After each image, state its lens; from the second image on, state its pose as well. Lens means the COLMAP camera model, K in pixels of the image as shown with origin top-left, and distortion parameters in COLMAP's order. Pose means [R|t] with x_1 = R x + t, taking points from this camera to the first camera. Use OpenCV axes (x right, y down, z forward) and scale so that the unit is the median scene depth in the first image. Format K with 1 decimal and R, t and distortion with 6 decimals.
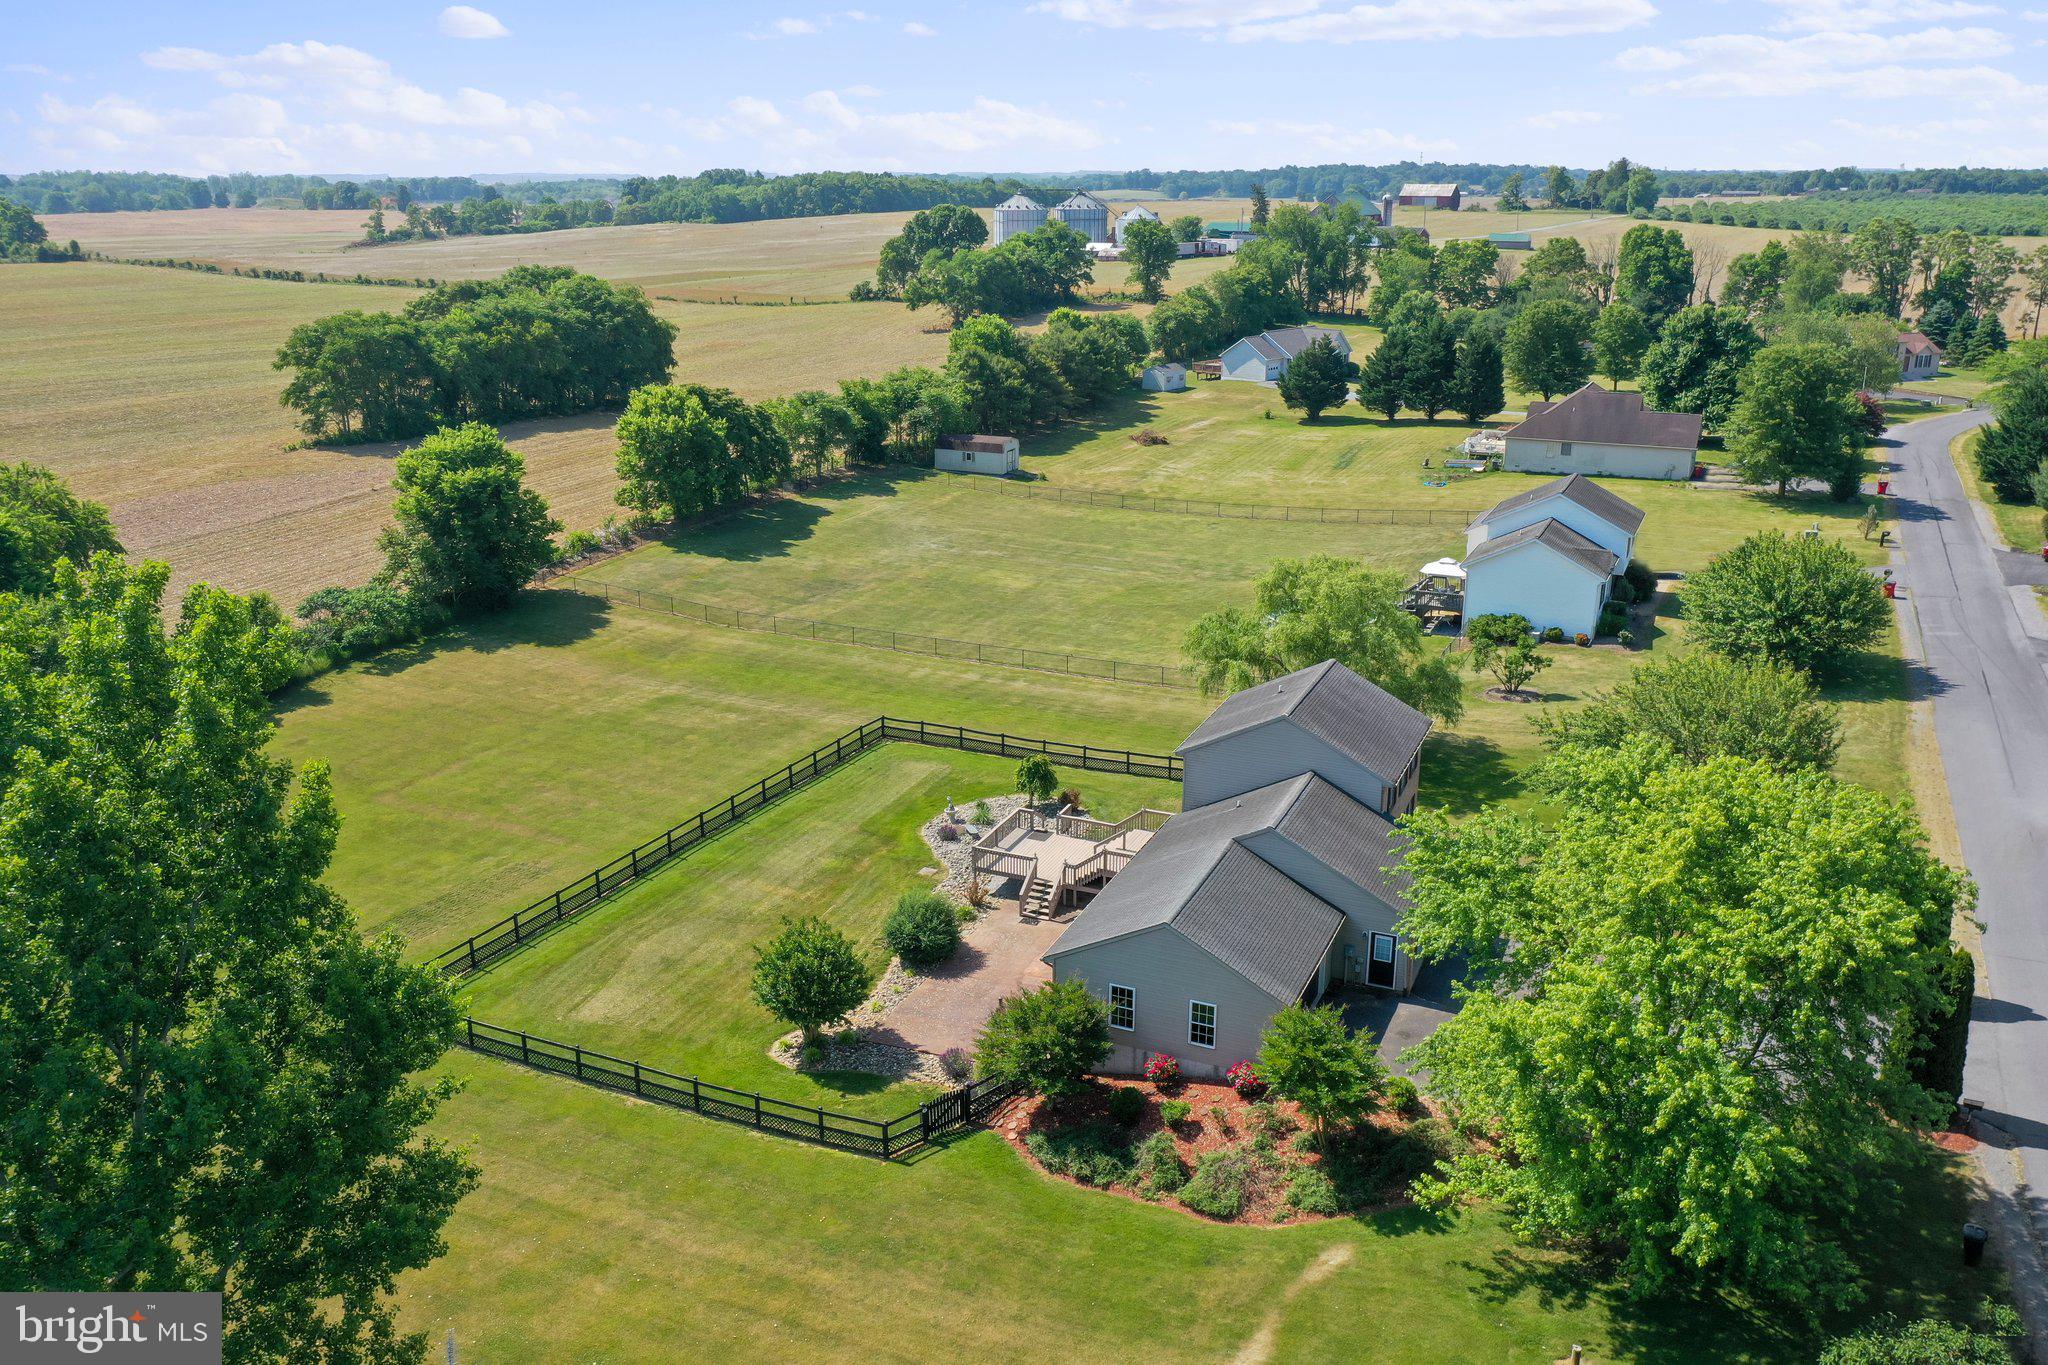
lens RADIAL K [[1614.7, 0, 1013.3], [0, 1614.7, 680.1], [0, 0, 1]] dist [-0.001275, -0.003964]
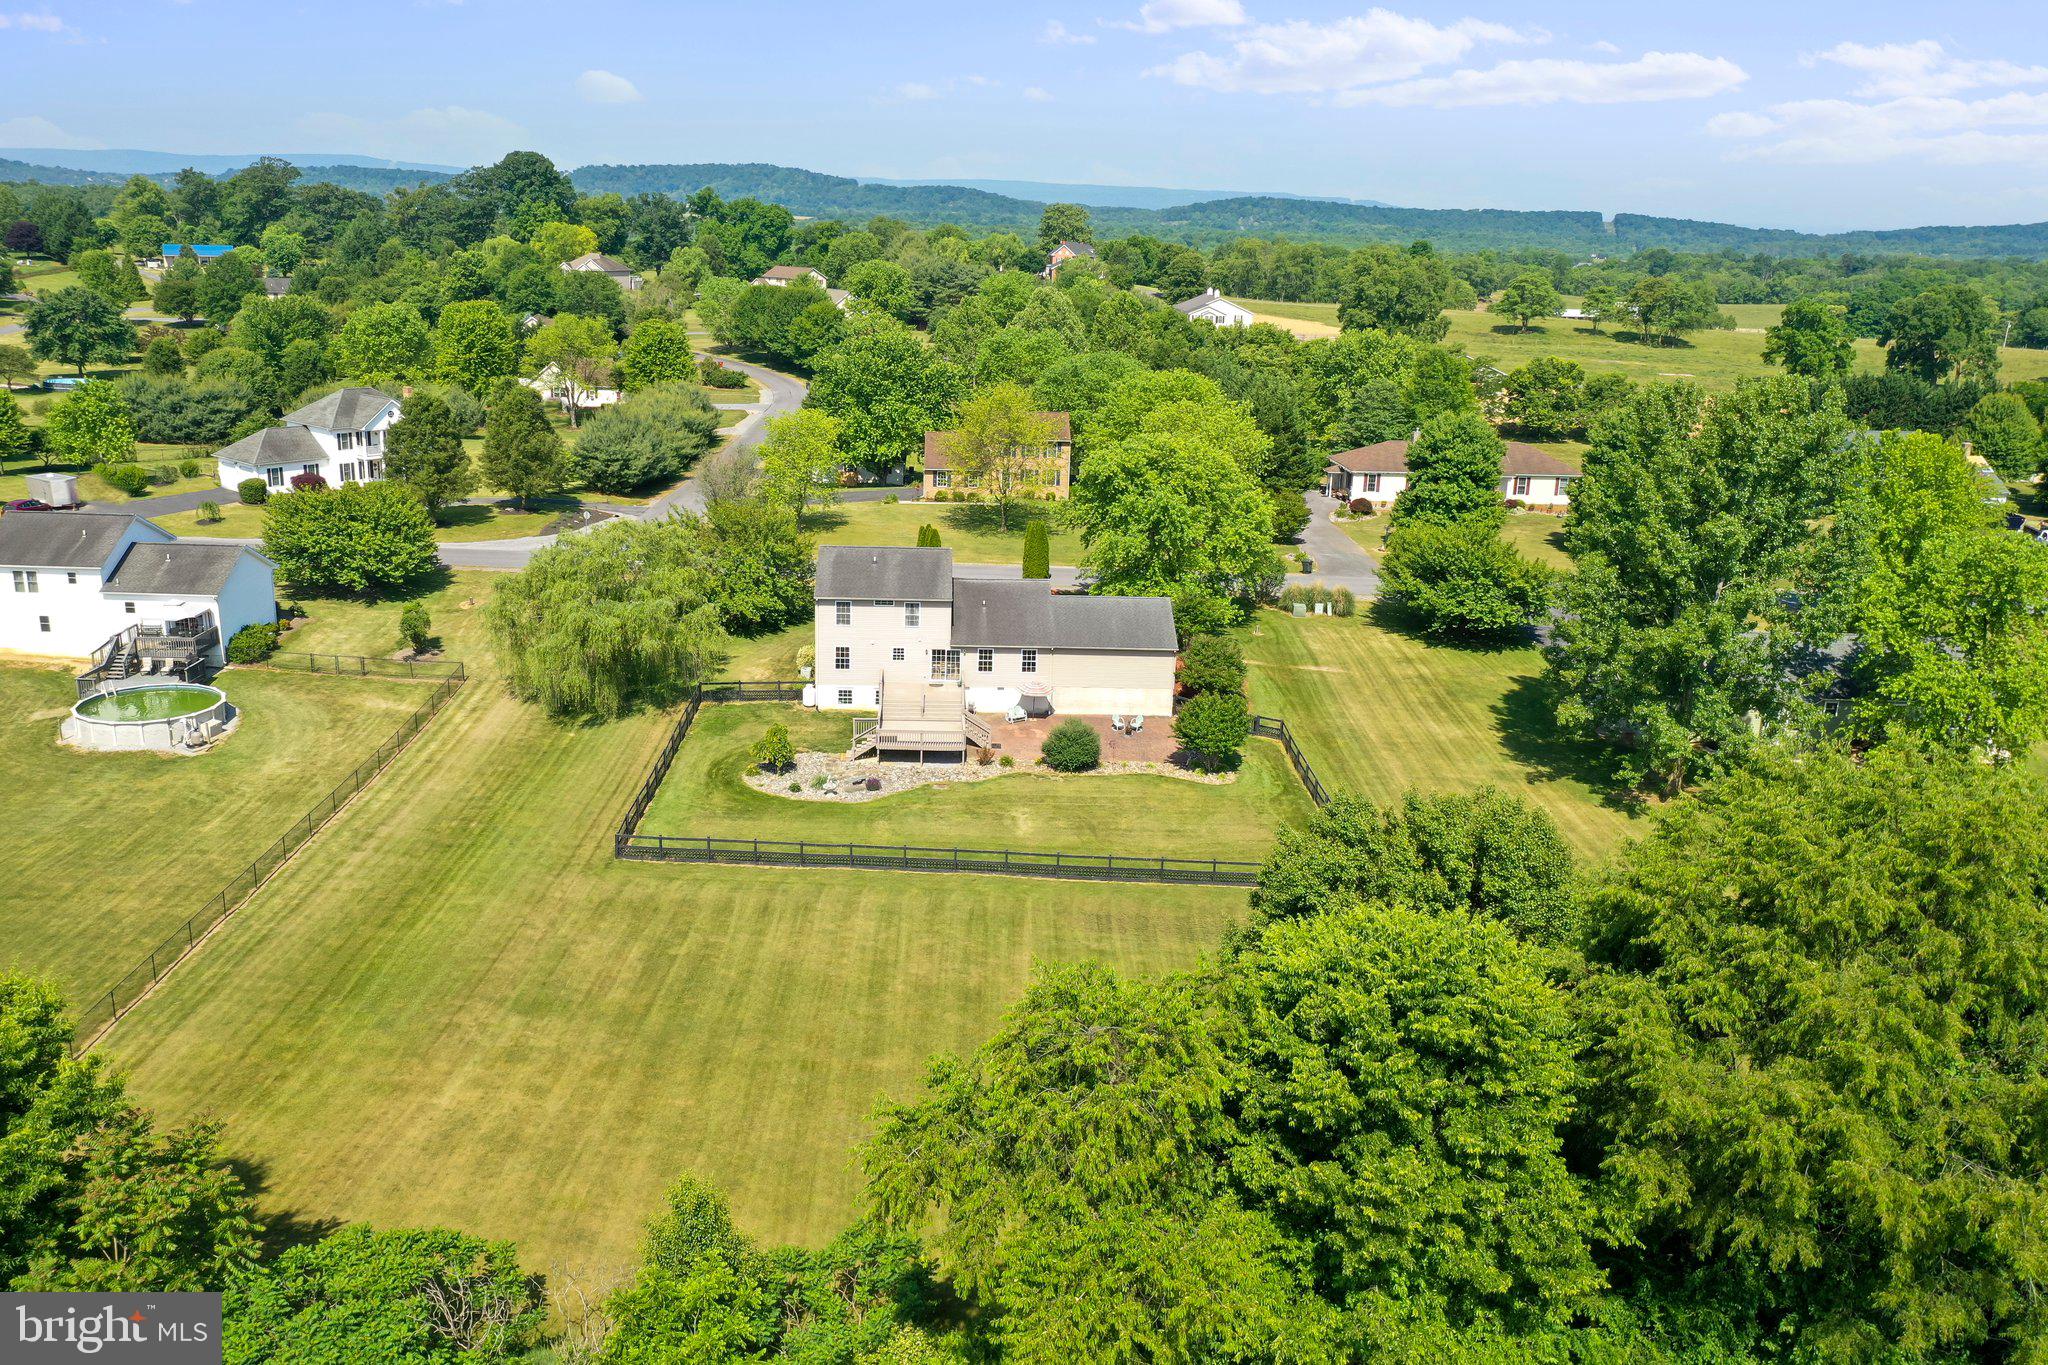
lens RADIAL K [[1614.7, 0, 1021.3], [0, 1614.7, 675.8], [0, 0, 1]] dist [-0.001275, -0.003964]
pose [[-0.455570, -0.250053, 0.854359, -0.683332], [0.235109, 0.891864, 0.386397, -0.255485], [-0.858591, 0.376899, -0.347517, 0.841624]]
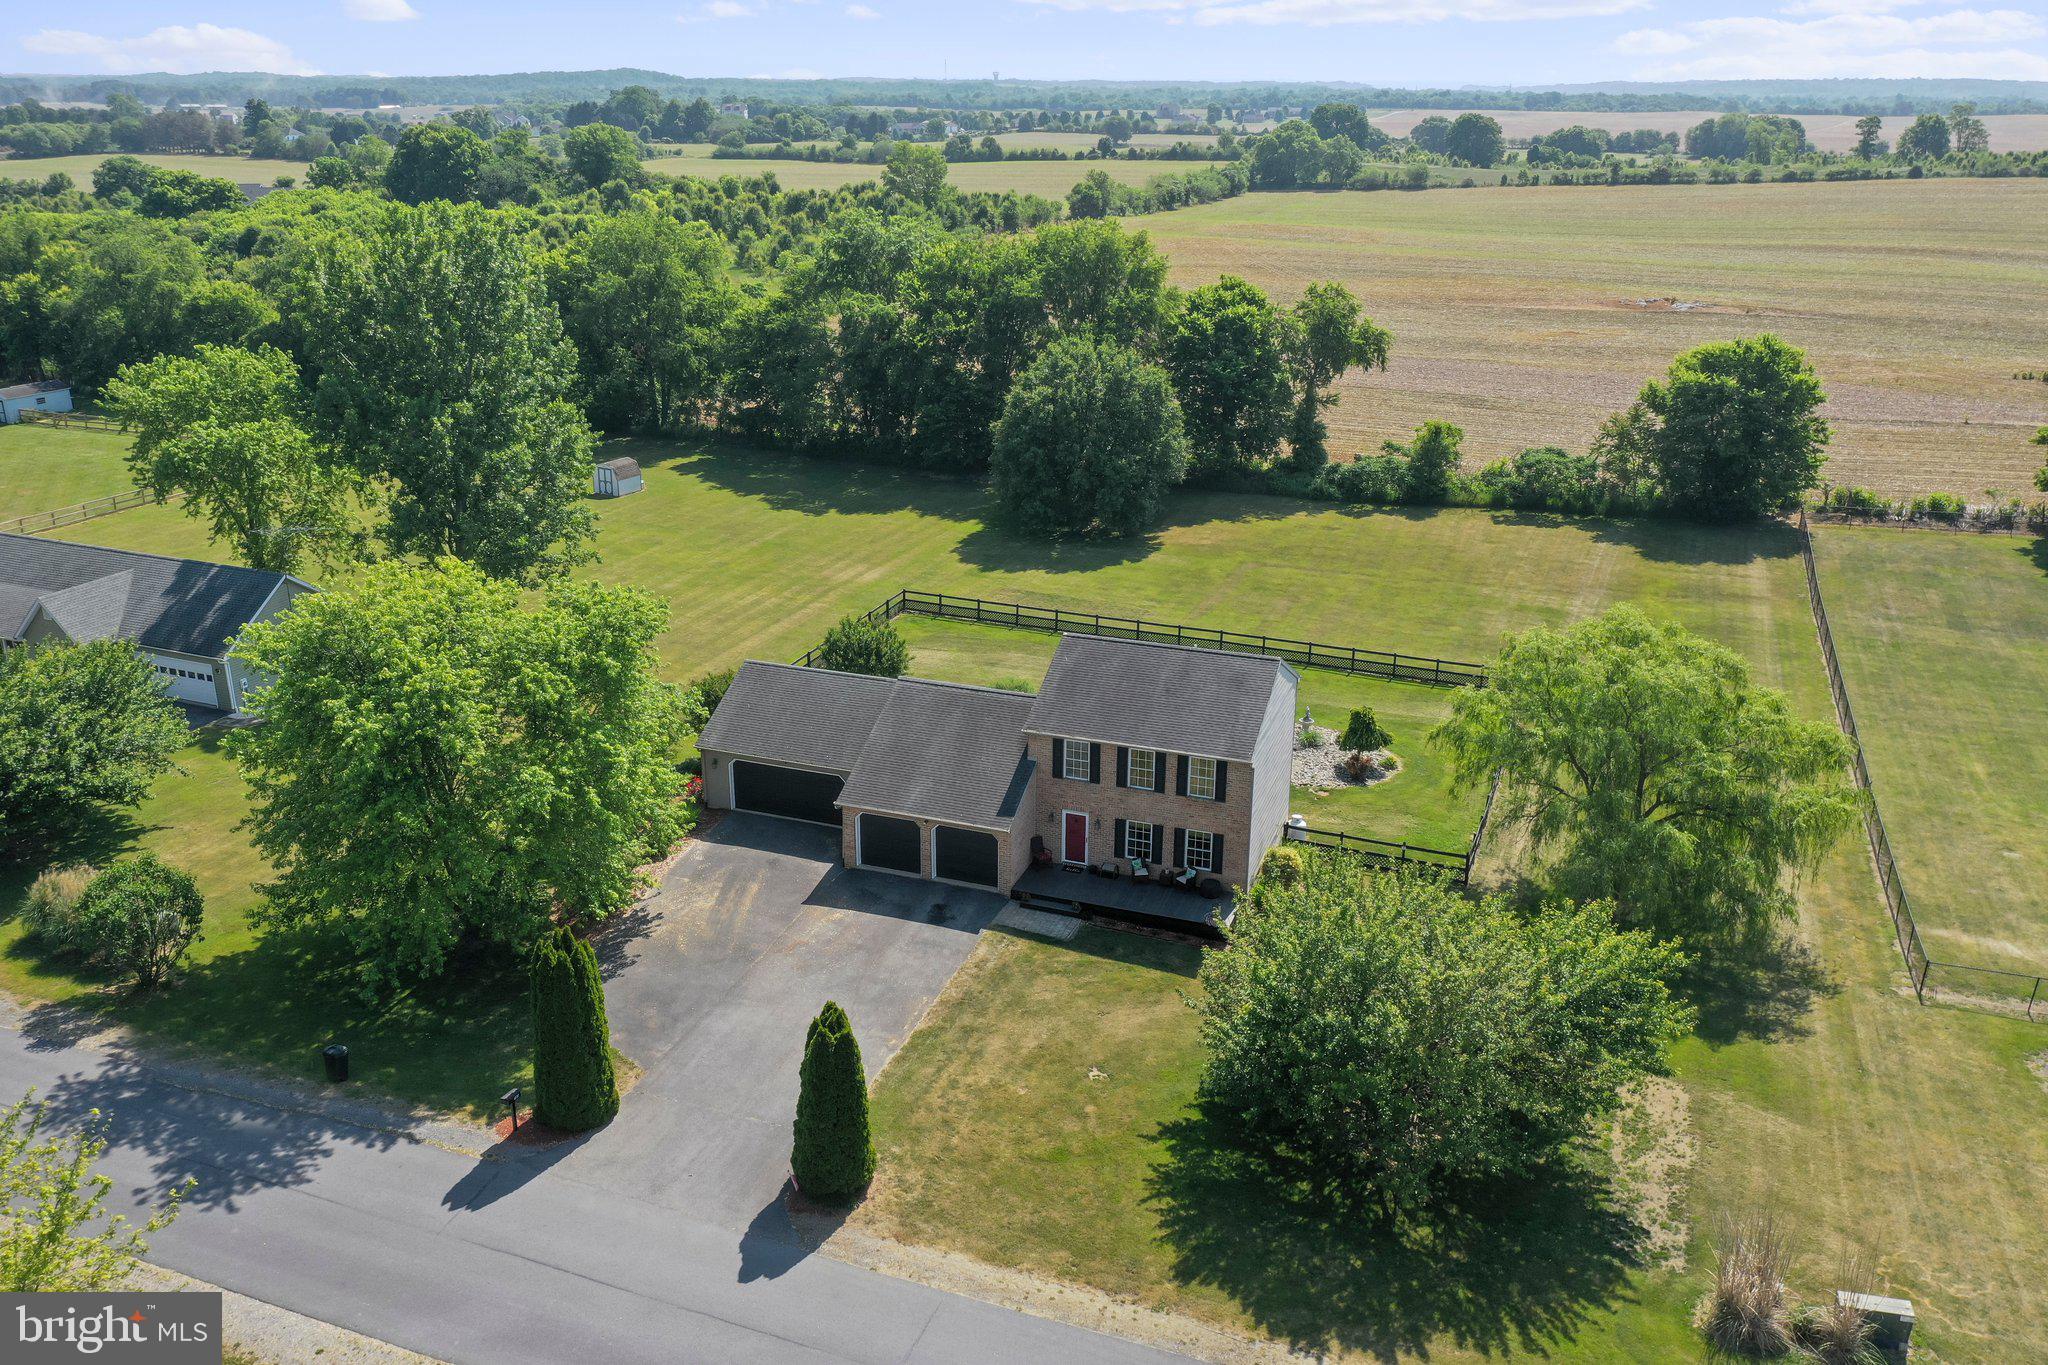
lens RADIAL K [[1614.7, 0, 1016.2], [0, 1614.7, 684.2], [0, 0, 1]] dist [-0.001275, -0.003964]
pose [[0.072843, 0.347578, -0.934817, 0.581723], [-0.300189, 0.901483, 0.311793, -0.130975], [0.951094, 0.257910, 0.170006, 0.445869]]
